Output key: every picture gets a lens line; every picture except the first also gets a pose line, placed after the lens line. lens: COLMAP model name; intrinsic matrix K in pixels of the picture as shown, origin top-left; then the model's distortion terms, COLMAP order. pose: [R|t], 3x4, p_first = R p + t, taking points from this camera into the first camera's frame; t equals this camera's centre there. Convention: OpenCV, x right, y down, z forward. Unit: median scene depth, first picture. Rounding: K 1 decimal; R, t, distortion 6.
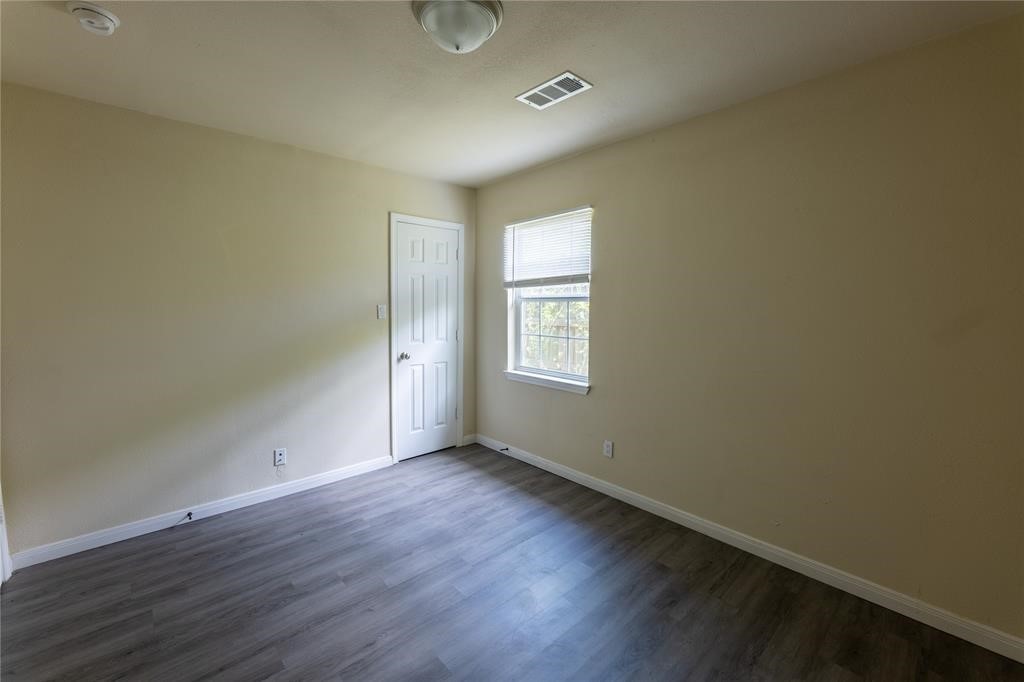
lens RADIAL K [[417.4, 0, 488.3], [0, 417.4, 334.5], [0, 0, 1]] dist [0.000781, 0.000227]
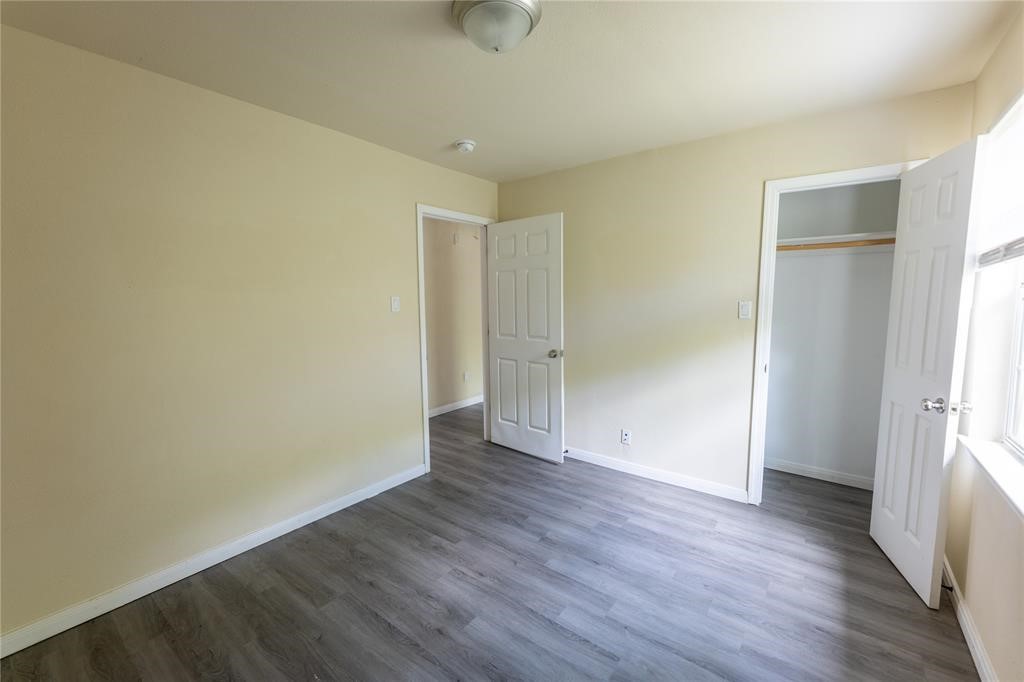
lens RADIAL K [[417.4, 0, 508.4], [0, 417.4, 342.6], [0, 0, 1]] dist [0.000781, 0.000227]
pose [[0.206087, 0.107412, -0.972621, 0.513497], [-0.072472, 0.992903, 0.094296, -0.041704], [0.975846, 0.051054, 0.212409, 0.456643]]
